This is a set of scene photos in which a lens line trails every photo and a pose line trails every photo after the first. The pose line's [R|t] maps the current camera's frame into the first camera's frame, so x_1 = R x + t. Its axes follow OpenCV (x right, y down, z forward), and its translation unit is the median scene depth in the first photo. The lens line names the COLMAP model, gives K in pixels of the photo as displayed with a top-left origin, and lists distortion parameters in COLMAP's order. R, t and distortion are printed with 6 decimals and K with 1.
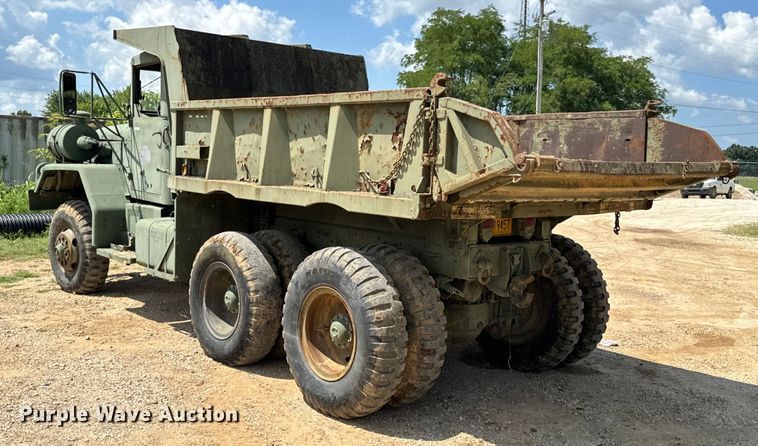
lens RADIAL K [[773.3, 0, 382.0], [0, 773.3, 194.6], [0, 0, 1]] dist [0.076587, 0.000000]
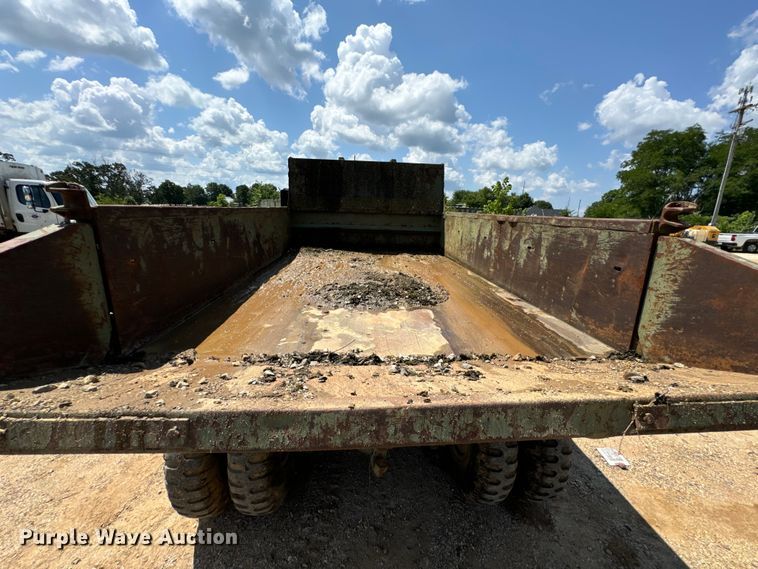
lens RADIAL K [[303.3, 0, 377.9], [0, 303.3, 283.6], [0, 0, 1]] dist [-0.005838, 0.000982]
pose [[0.794570, 0.134753, -0.592031, 0.260865], [-0.031767, 0.982952, 0.181095, -0.080792], [0.606341, -0.125086, 0.785305, 0.592851]]
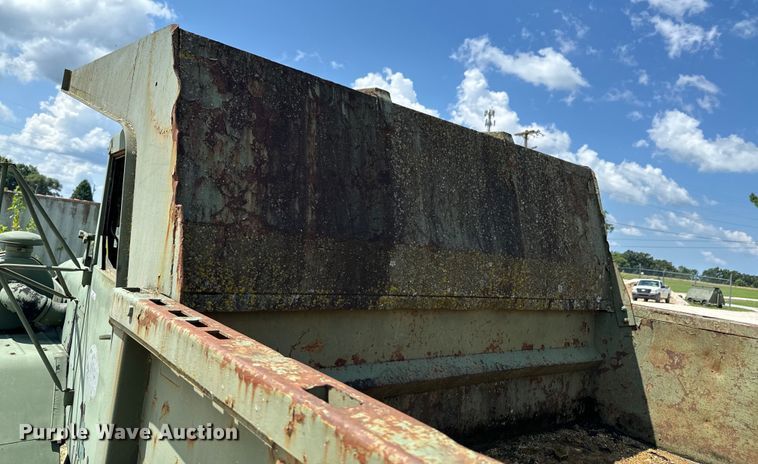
lens RADIAL K [[528.6, 0, 376.1], [0, 528.6, 184.9], [0, 0, 1]] dist [0.076581, 0.000074]
pose [[0.997106, 0.075206, -0.011114, -0.180735], [-0.076023, 0.986397, -0.145745, -0.129812], [0.000002, 0.146168, 0.989260, 0.795365]]
